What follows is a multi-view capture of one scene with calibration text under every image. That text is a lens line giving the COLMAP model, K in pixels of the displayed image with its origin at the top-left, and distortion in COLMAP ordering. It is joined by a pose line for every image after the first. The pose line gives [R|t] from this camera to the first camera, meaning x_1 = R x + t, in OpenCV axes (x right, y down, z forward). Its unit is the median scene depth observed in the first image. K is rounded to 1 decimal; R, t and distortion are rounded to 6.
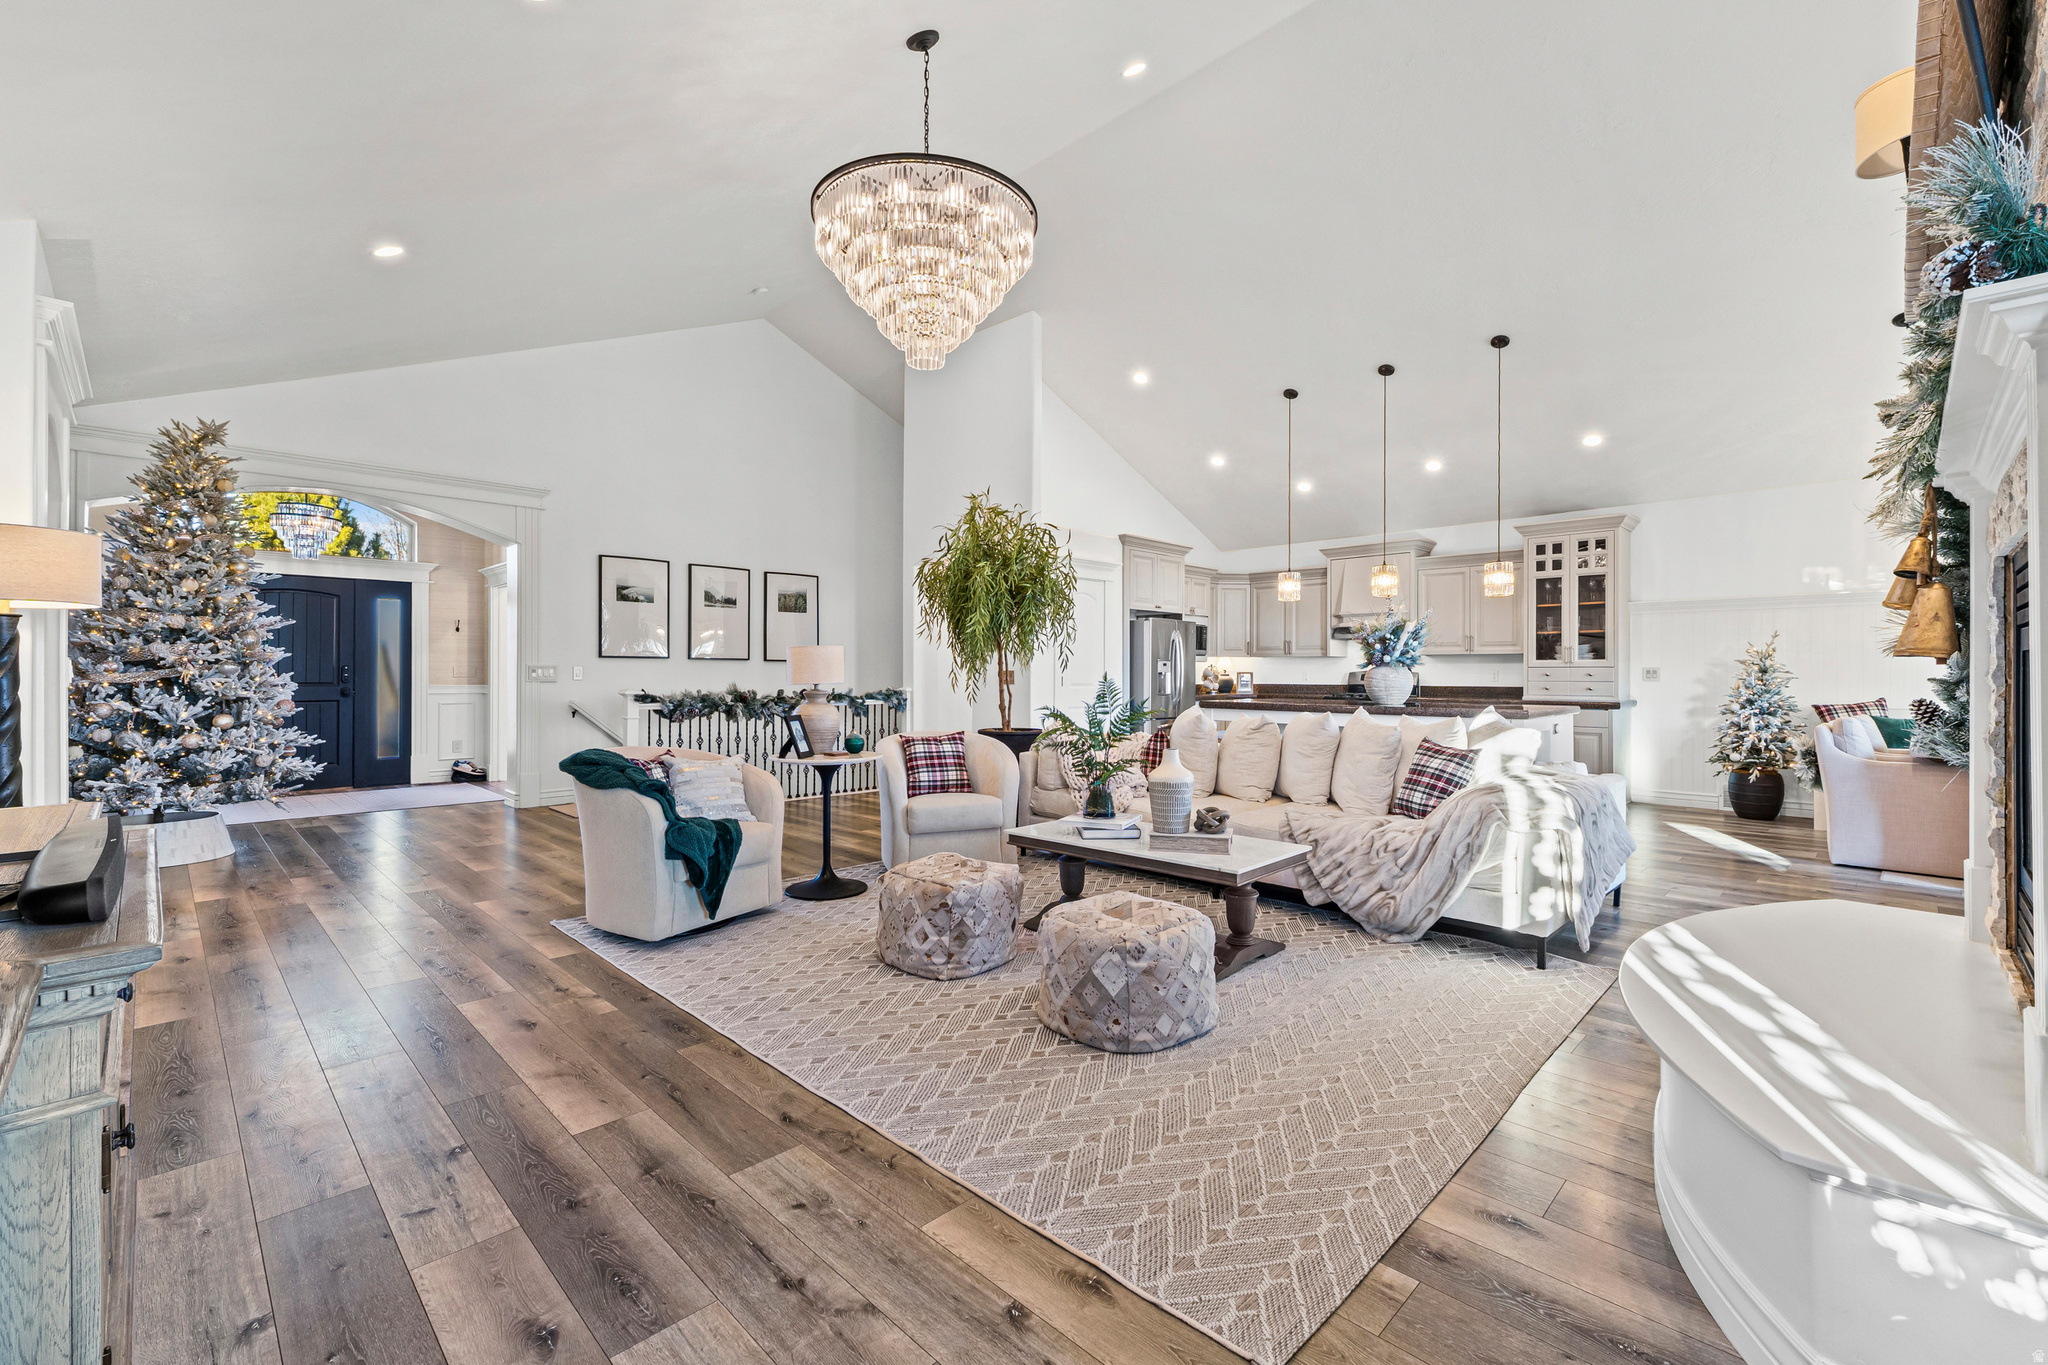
lens RADIAL K [[864.4, 0, 1030.5], [0, 864.4, 673.0], [0, 0, 1]] dist [0.000427, 0.000108]
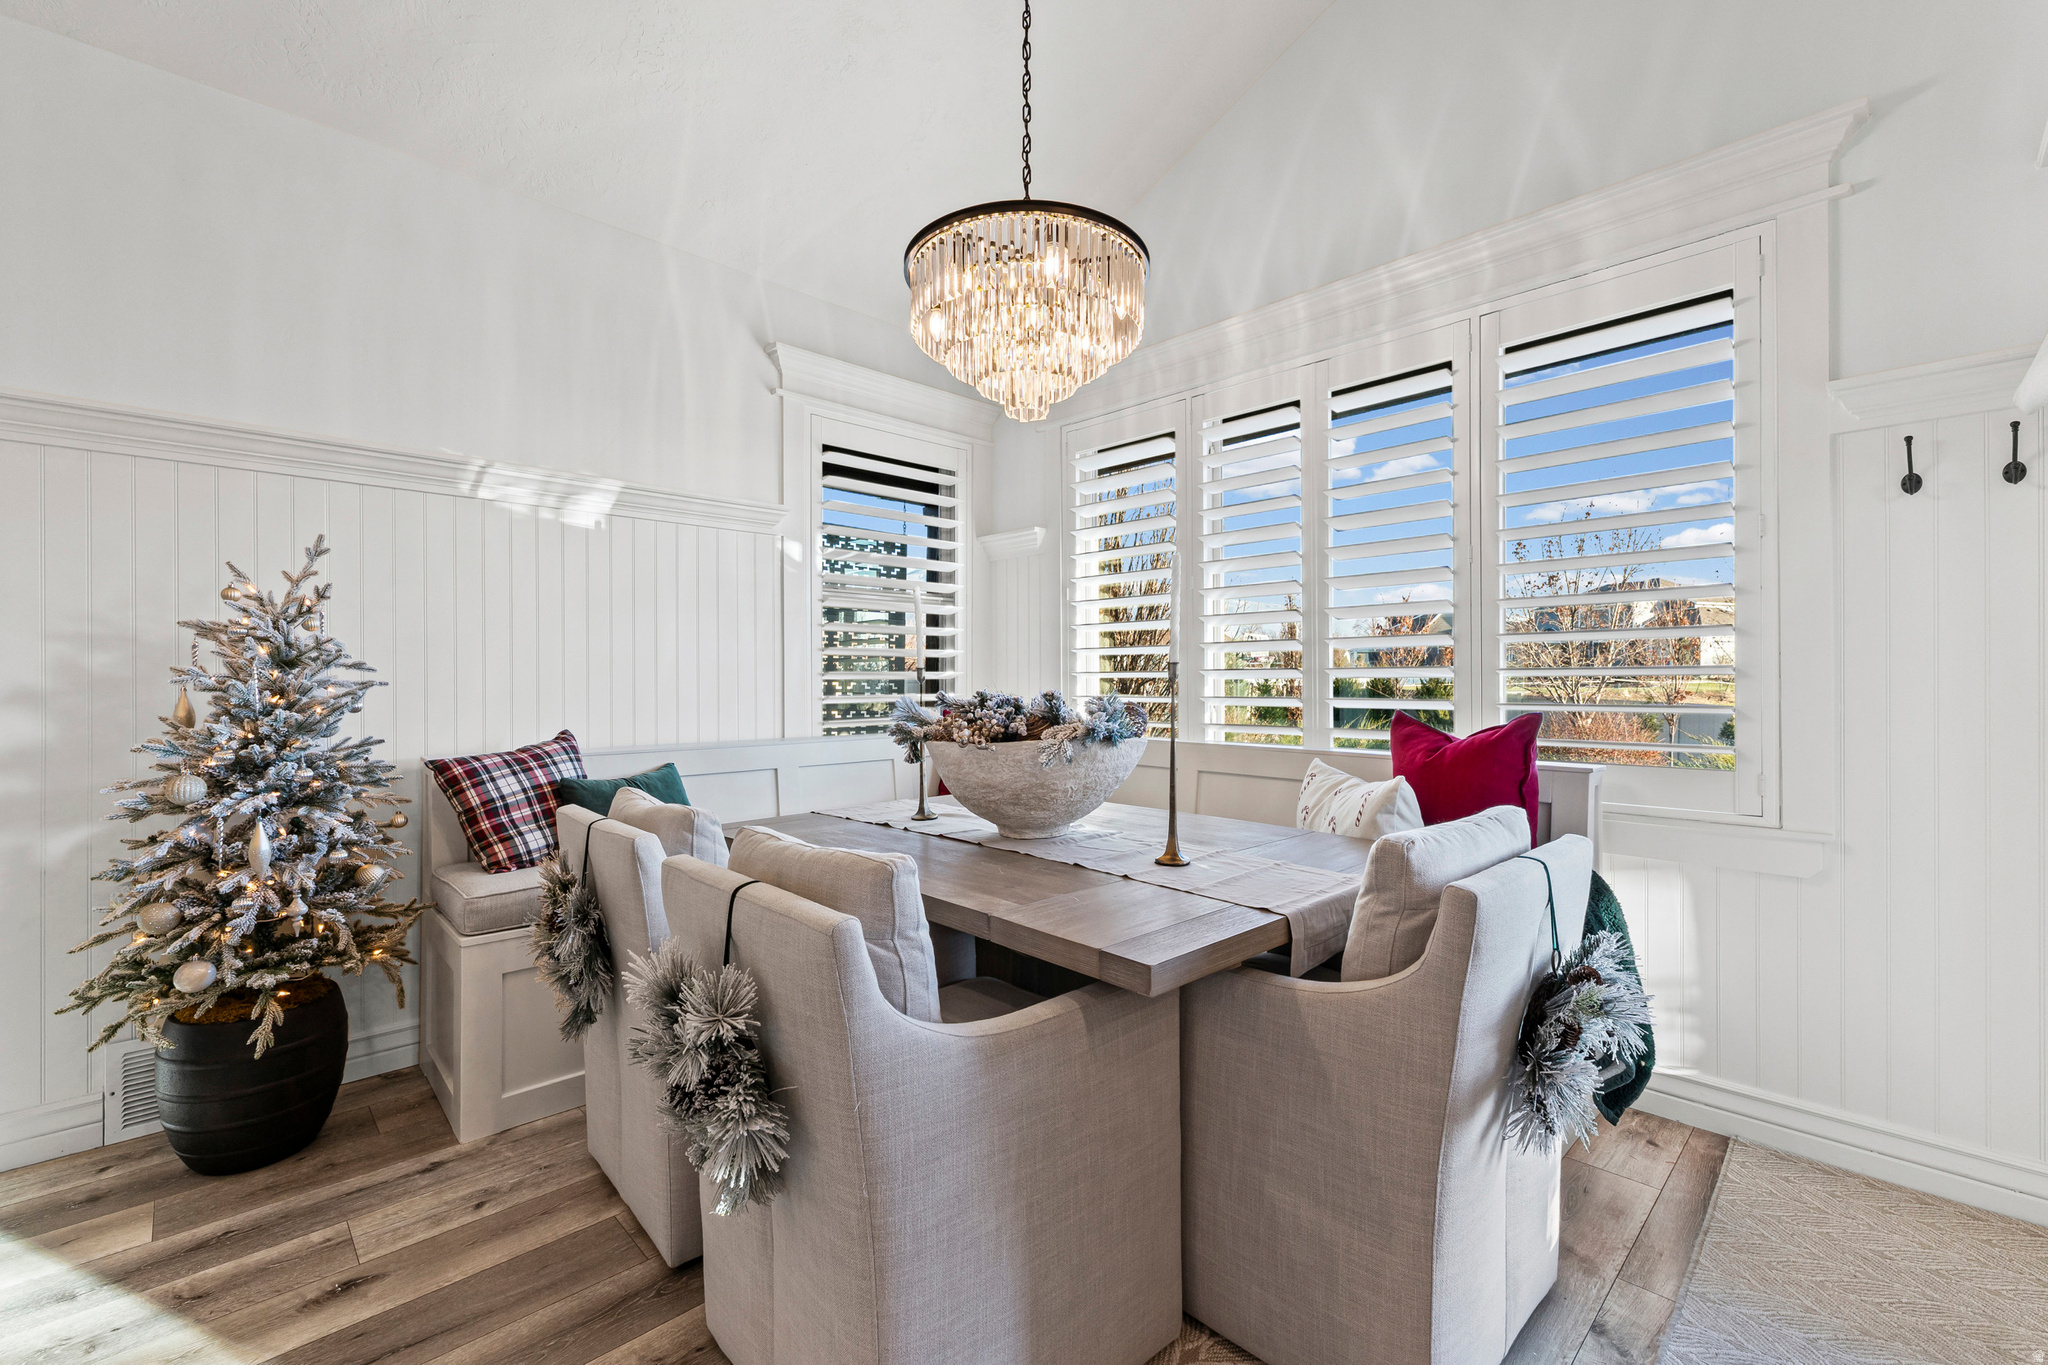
lens RADIAL K [[869.6, 0, 1031.8], [0, 869.6, 677.9], [0, 0, 1]] dist [0.004770, 0.000304]
pose [[0.024688, 0.007502, 0.999667, 0.546007], [-0.001952, 0.999970, -0.007456, 0.005470], [-0.999693, -0.001768, 0.024702, 0.729087]]
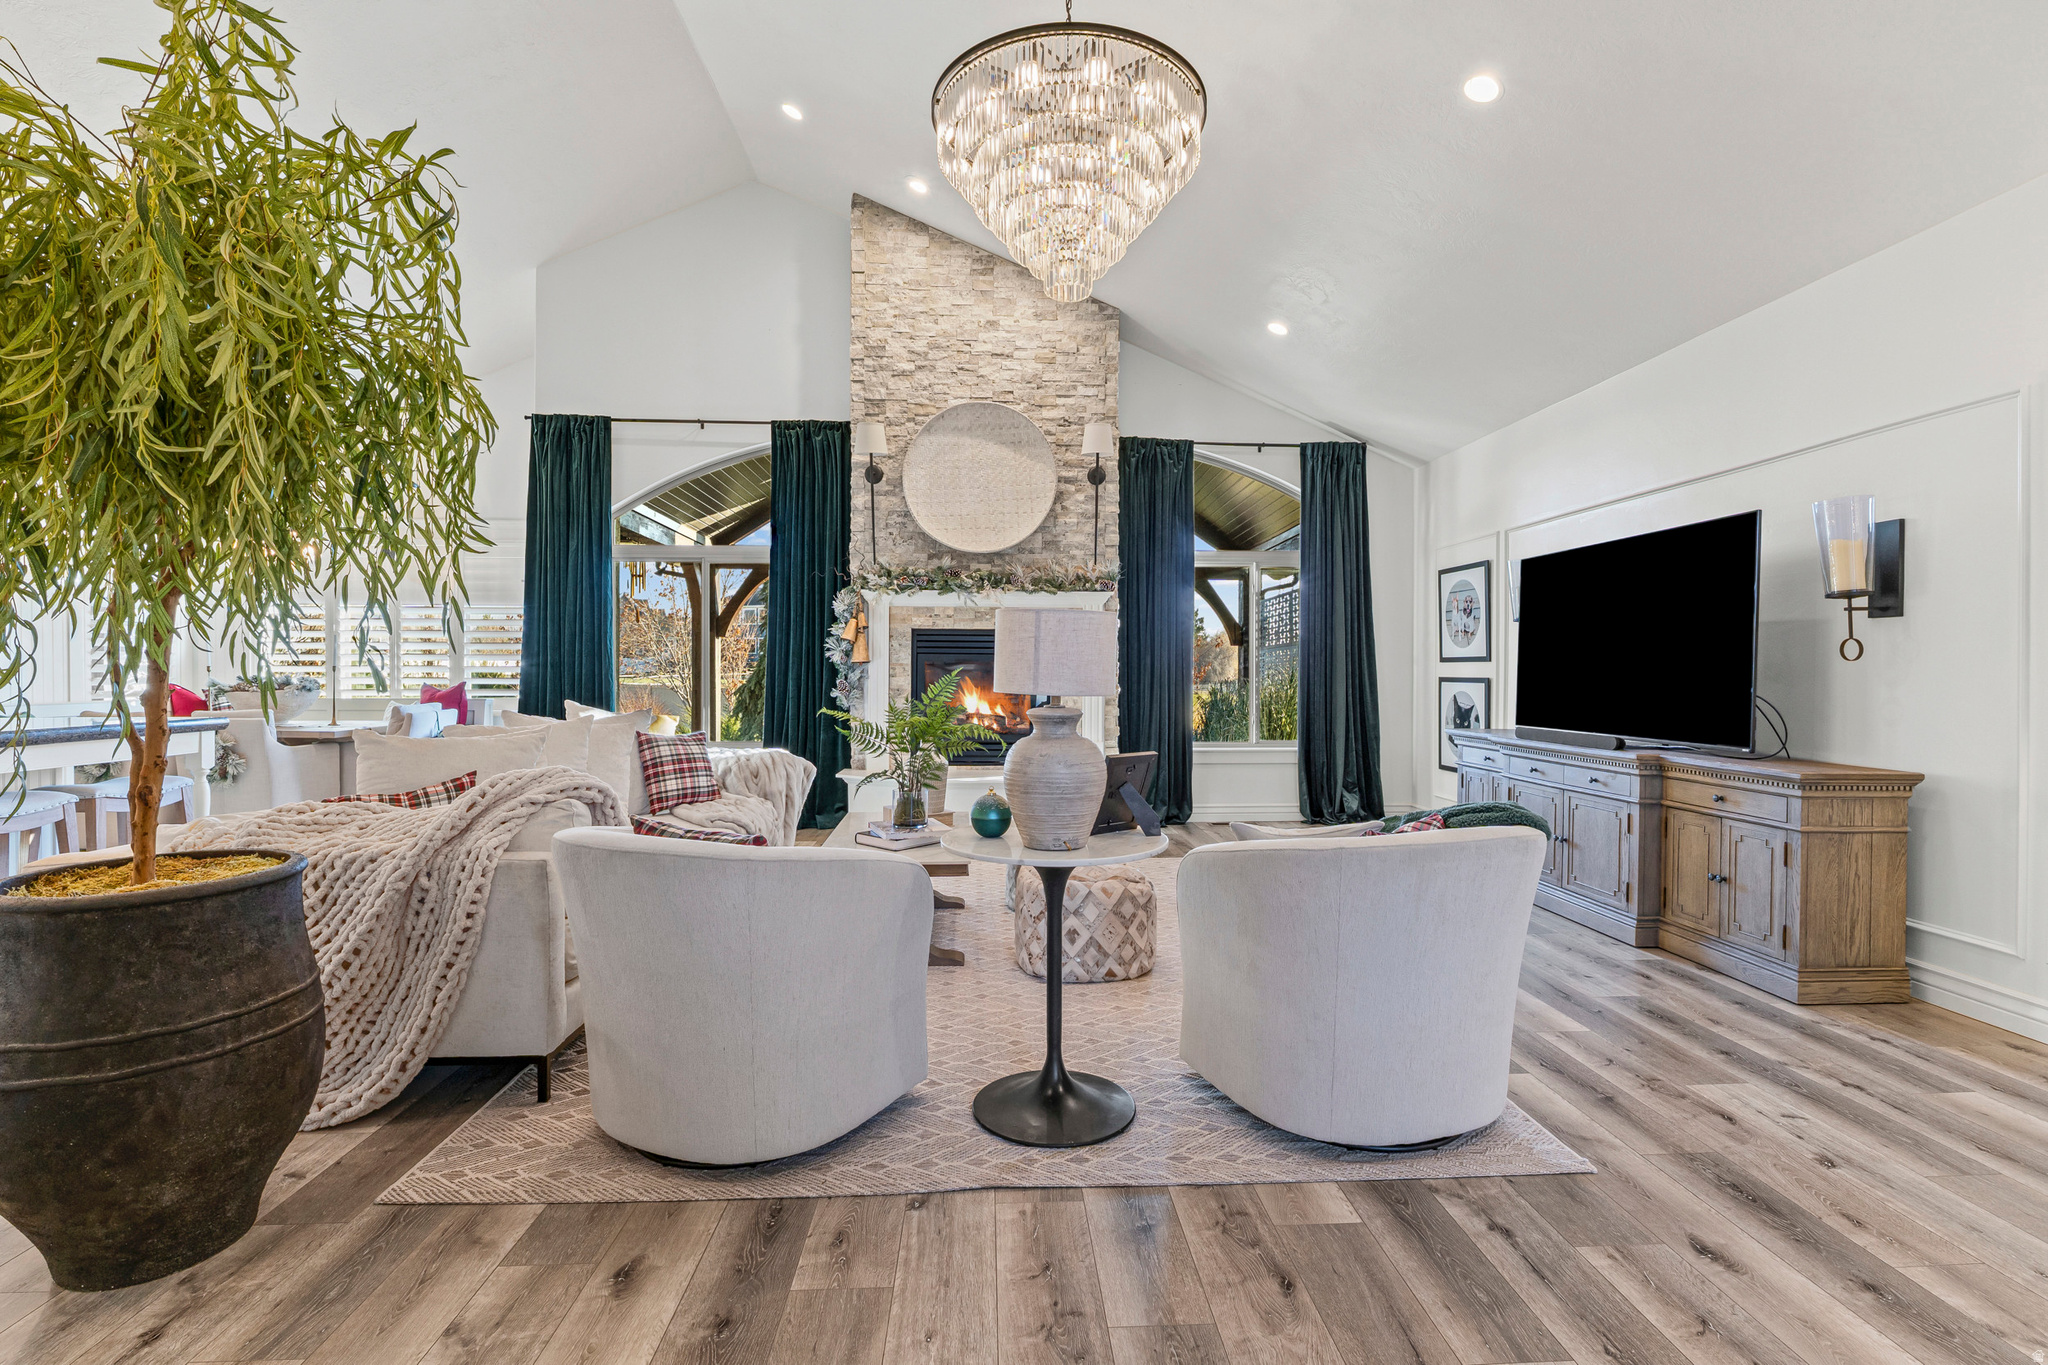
lens RADIAL K [[946.6, 0, 1040.9], [0, 946.6, 682.6], [0, 0, 1]] dist [-0.007112, -0.000519]
pose [[-0.743173, -0.011405, 0.669002, -0.388538], [-0.004100, 0.999914, 0.012492, 0.000562], [-0.669086, 0.006540, -0.743156, 0.926243]]
